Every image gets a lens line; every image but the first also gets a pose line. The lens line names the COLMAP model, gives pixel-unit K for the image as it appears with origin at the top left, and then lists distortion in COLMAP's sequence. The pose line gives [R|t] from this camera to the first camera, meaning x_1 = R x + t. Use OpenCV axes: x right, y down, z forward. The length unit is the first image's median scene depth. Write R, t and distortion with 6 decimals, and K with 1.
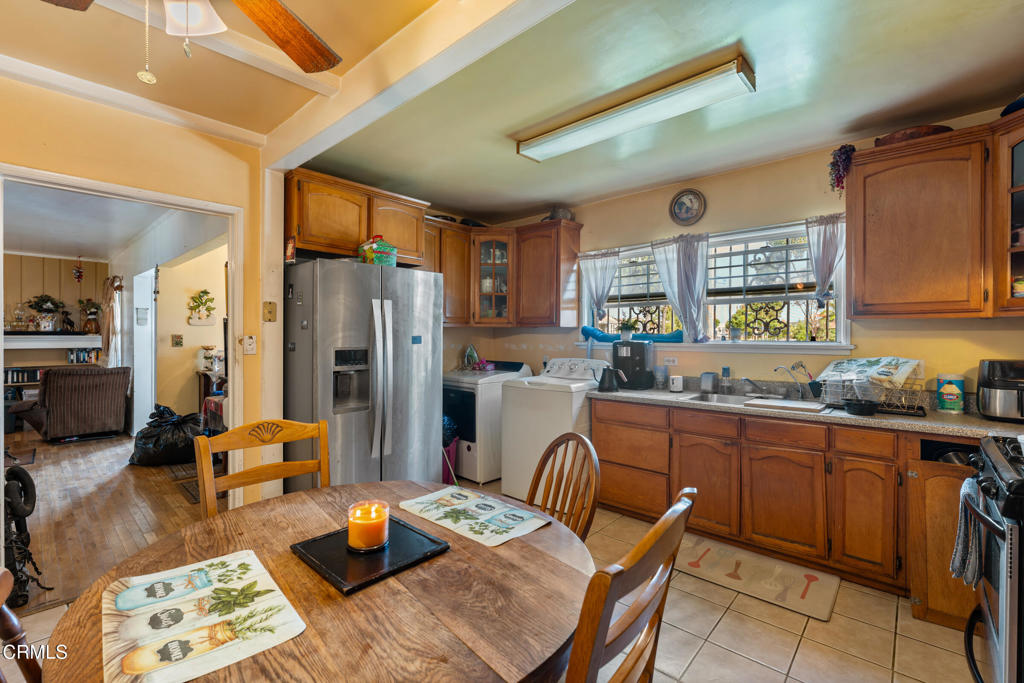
lens RADIAL K [[451.2, 0, 512.4], [0, 451.2, 335.8], [0, 0, 1]] dist [-0.001375, 0.000895]
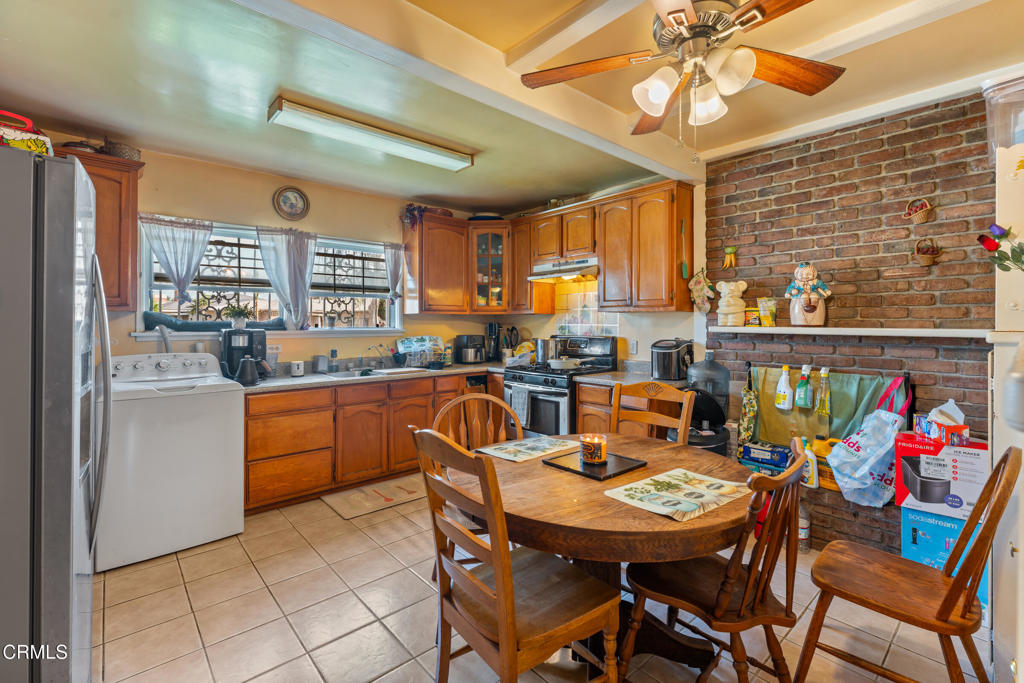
lens RADIAL K [[451.2, 0, 508.9], [0, 451.2, 323.3], [0, 0, 1]] dist [-0.001375, 0.000895]
pose [[0.110259, 0.000313, 0.993903, -0.469423], [0.002154, 0.999998, -0.000553, 0.000759], [-0.993901, 0.002202, 0.110258, 0.283105]]
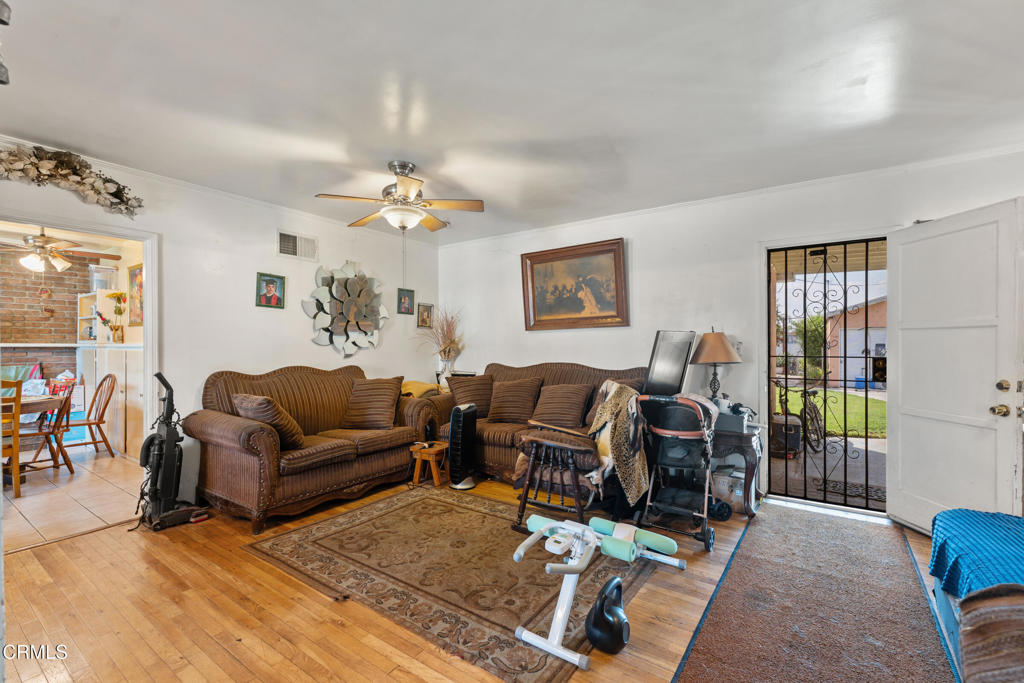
lens RADIAL K [[451.2, 0, 515.1], [0, 451.2, 346.0], [0, 0, 1]] dist [-0.001375, 0.000895]
pose [[-0.991363, 0.003682, -0.131096, -0.992932], [0.003160, 0.999986, 0.004189, 0.012587], [0.131110, 0.003738, -0.991361, 1.236177]]
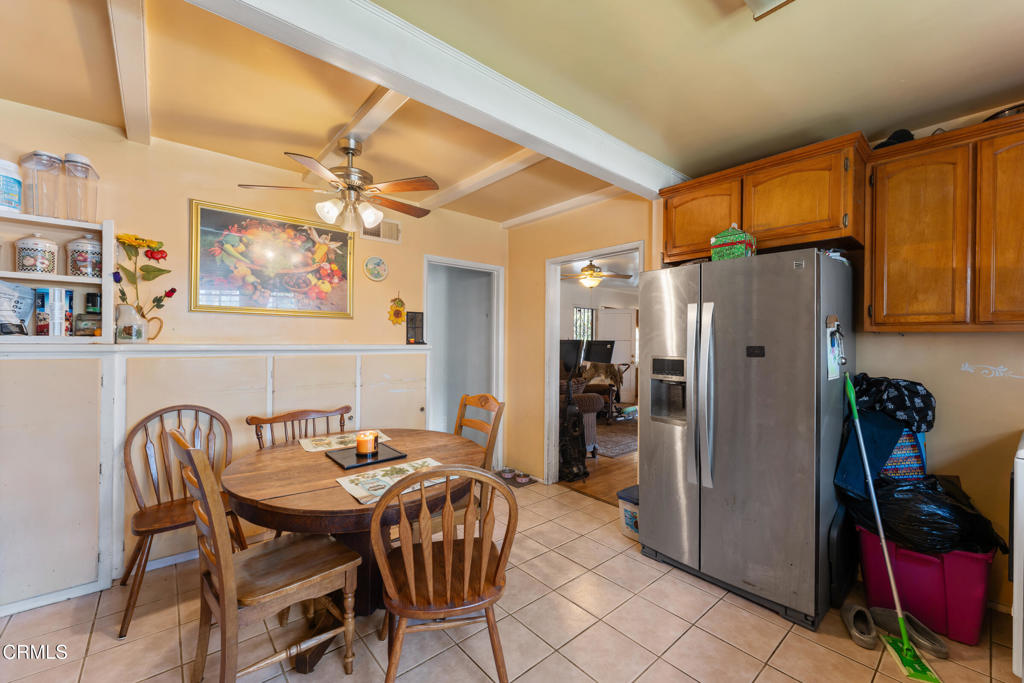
lens RADIAL K [[407.2, 0, 505.8], [0, 407.2, 341.9], [0, 0, 1]] dist [0.001023, -0.000676]
pose [[-0.134428, 0.003868, -0.990916, 0.324841], [-0.013228, 0.999896, 0.005698, -0.003713], [0.990835, 0.013874, -0.134363, 0.455307]]
